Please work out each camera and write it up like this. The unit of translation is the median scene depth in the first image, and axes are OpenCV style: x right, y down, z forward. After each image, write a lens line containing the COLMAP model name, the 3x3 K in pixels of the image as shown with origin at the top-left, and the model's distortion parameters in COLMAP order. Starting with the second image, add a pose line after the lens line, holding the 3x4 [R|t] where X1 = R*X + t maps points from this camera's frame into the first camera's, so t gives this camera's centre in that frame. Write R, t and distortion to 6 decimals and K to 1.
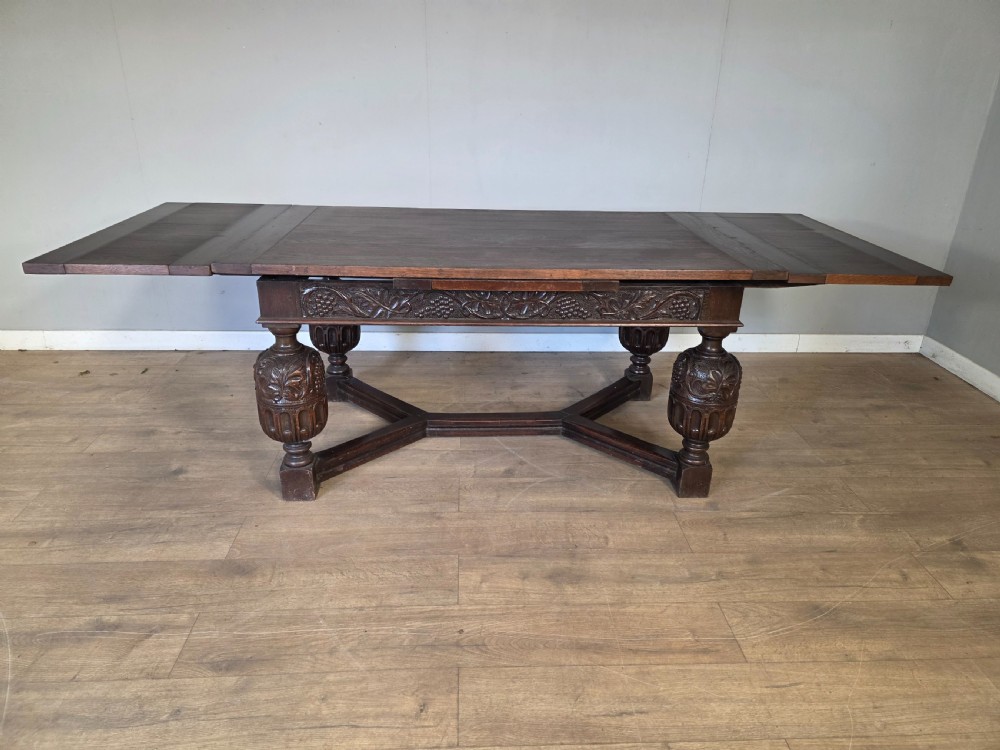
lens RADIAL K [[671.3, 0, 505.9], [0, 671.3, 361.7], [0, 0, 1]] dist [0.062517, -0.064804]
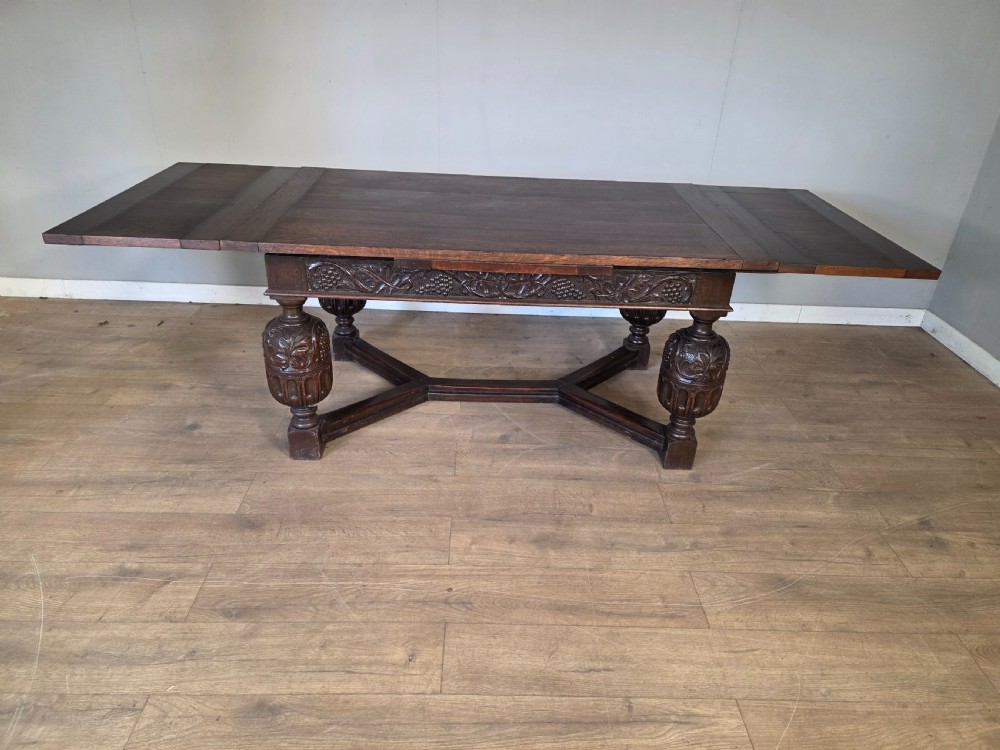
lens RADIAL K [[671.3, 0, 506.6], [0, 671.3, 366.9], [0, 0, 1]] dist [0.062517, -0.064804]
pose [[0.999243, 0.033983, -0.018957, 0.027946], [-0.032008, 0.994847, 0.096202, -0.055905], [0.022129, -0.095522, 0.995181, -0.041555]]
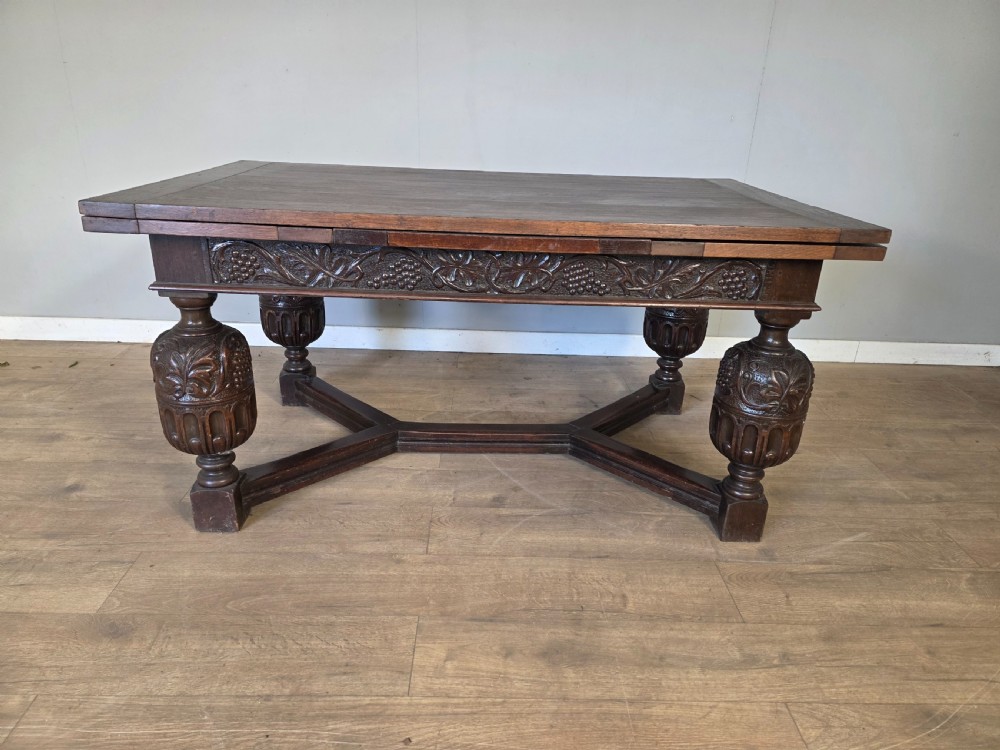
lens RADIAL K [[671.3, 0, 506.3], [0, 671.3, 370.3], [0, 0, 1]] dist [0.062517, -0.064804]
pose [[0.999448, 0.023435, -0.023553, 0.032831], [-0.023733, 0.999641, -0.012465, 0.028404], [0.023253, 0.013017, 0.999645, 0.263075]]
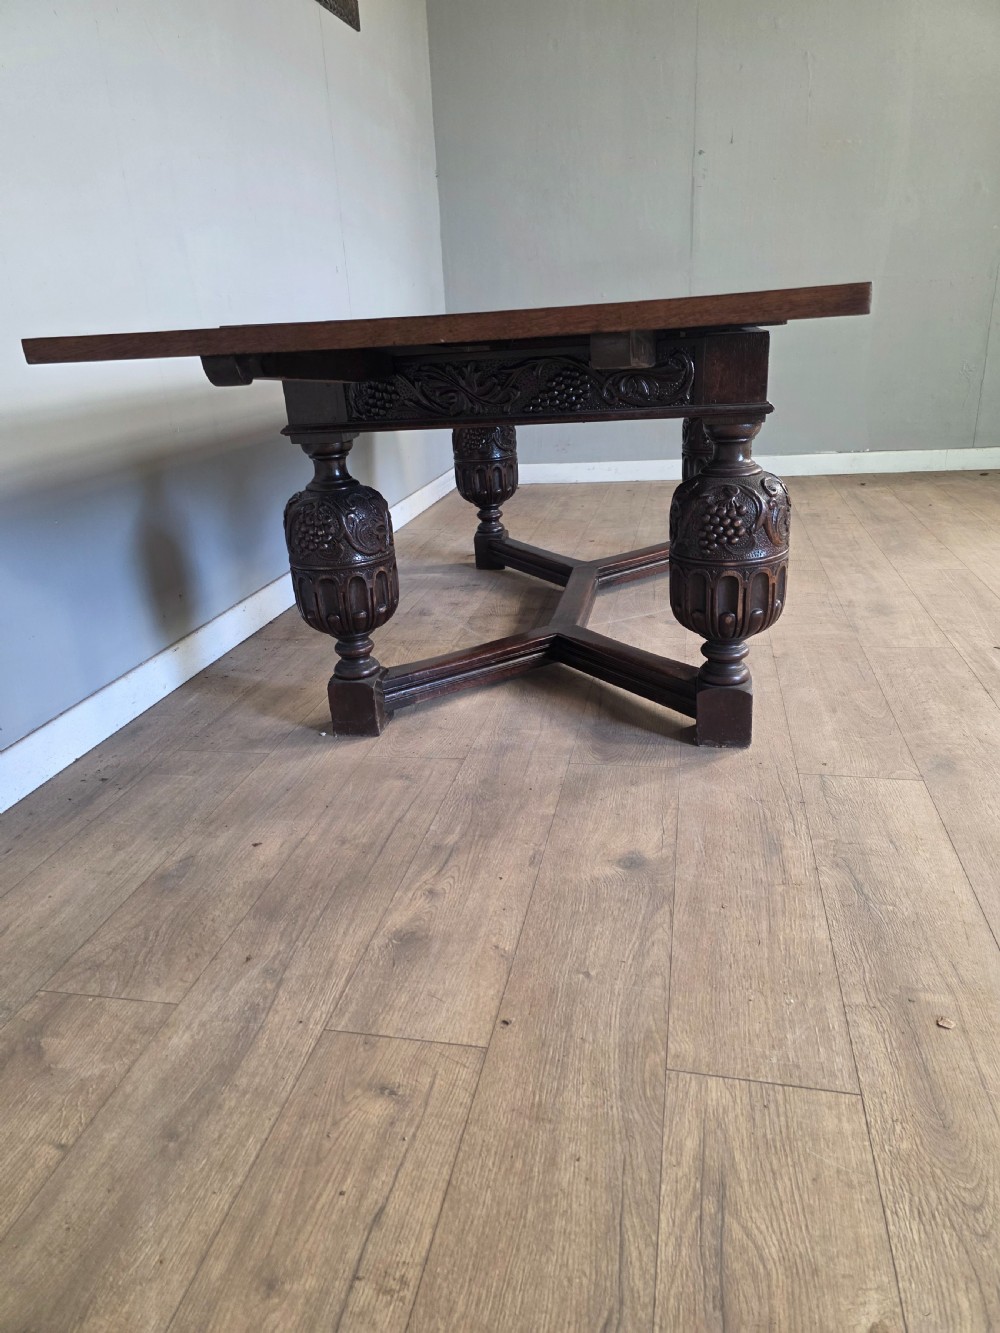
lens RADIAL K [[894.9, 0, 499.5], [0, 894.9, 654.1], [0, 0, 1]] dist [0.062517, -0.064804]
pose [[0.258792, -0.374906, 0.890209, -1.113723], [0.433626, 0.868612, 0.239751, -0.152193], [-0.863131, 0.323972, 0.387359, 0.918163]]
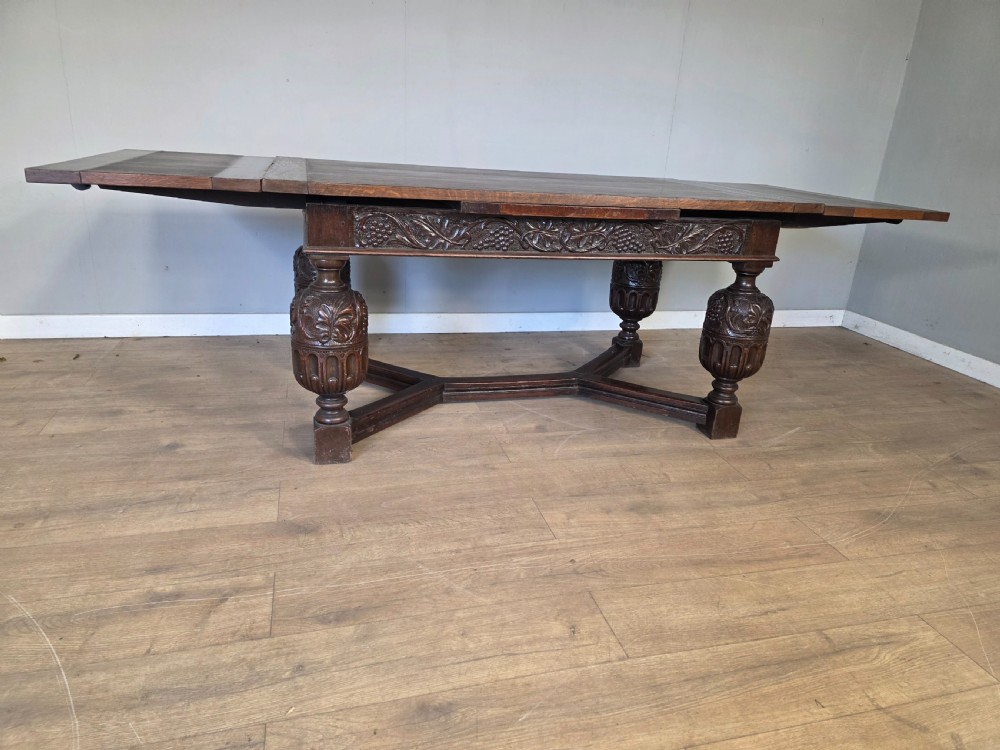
lens RADIAL K [[671.3, 0, 509.3], [0, 671.3, 373.0], [0, 0, 1]] dist [0.062517, -0.064804]
pose [[0.975317, -0.037372, 0.217622, -0.287288], [0.046643, 0.998203, -0.037617, 0.139265], [-0.215825, 0.046839, 0.975308, 0.075748]]
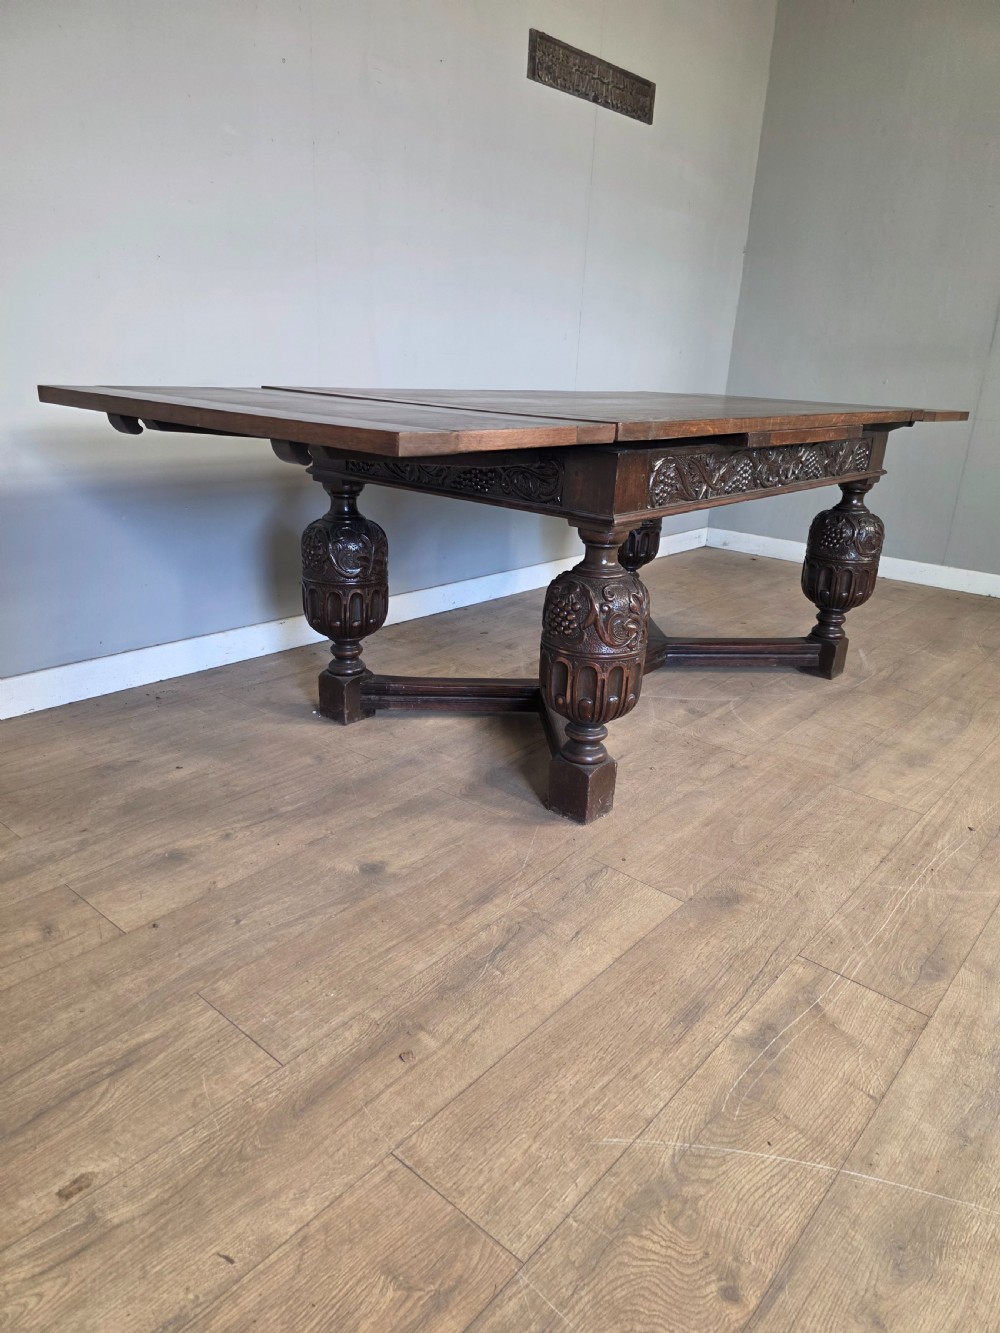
lens RADIAL K [[894.9, 0, 506.7], [0, 894.9, 662.4], [0, 0, 1]] dist [0.062517, -0.064804]
pose [[0.687349, -0.226629, 0.690065, -0.977025], [0.253134, 0.965254, 0.064867, -0.012444], [-0.680789, 0.130092, 0.720834, 0.462955]]
